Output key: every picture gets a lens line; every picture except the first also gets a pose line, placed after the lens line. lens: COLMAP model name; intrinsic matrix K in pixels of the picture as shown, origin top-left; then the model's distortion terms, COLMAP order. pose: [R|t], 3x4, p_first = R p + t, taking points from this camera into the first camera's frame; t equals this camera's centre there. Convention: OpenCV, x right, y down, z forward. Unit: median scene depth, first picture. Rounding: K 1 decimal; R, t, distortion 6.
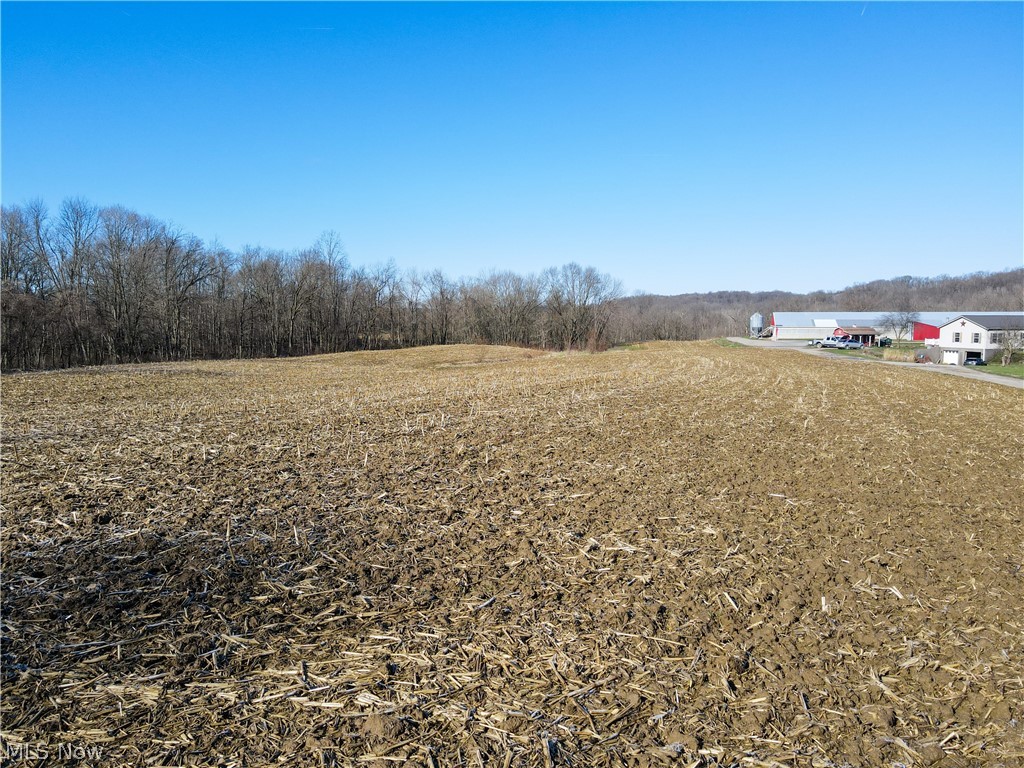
lens RADIAL K [[741.0, 0, 504.5], [0, 741.0, 386.1], [0, 0, 1]] dist [0.003694, 0.005527]
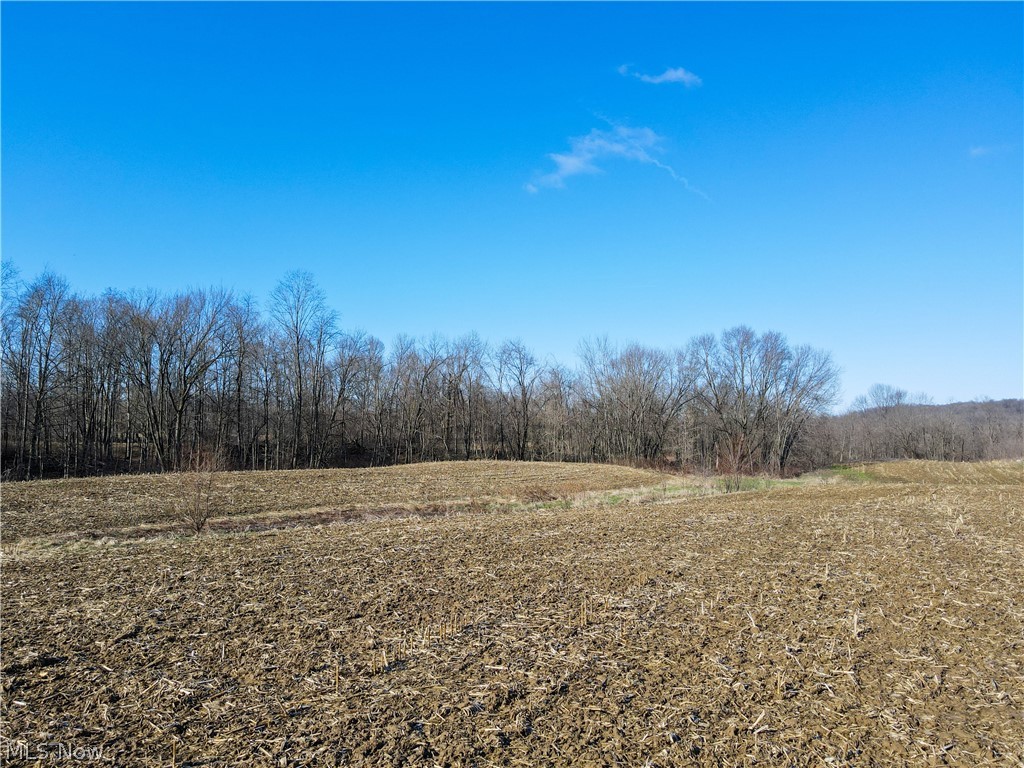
lens RADIAL K [[741.0, 0, 509.5], [0, 741.0, 385.9], [0, 0, 1]] dist [0.003694, 0.005527]
pose [[0.953719, -0.008649, -0.300574, 0.092273], [-0.036238, 0.988995, -0.143441, -0.026507], [0.298507, 0.147694, 0.942910, 0.383701]]
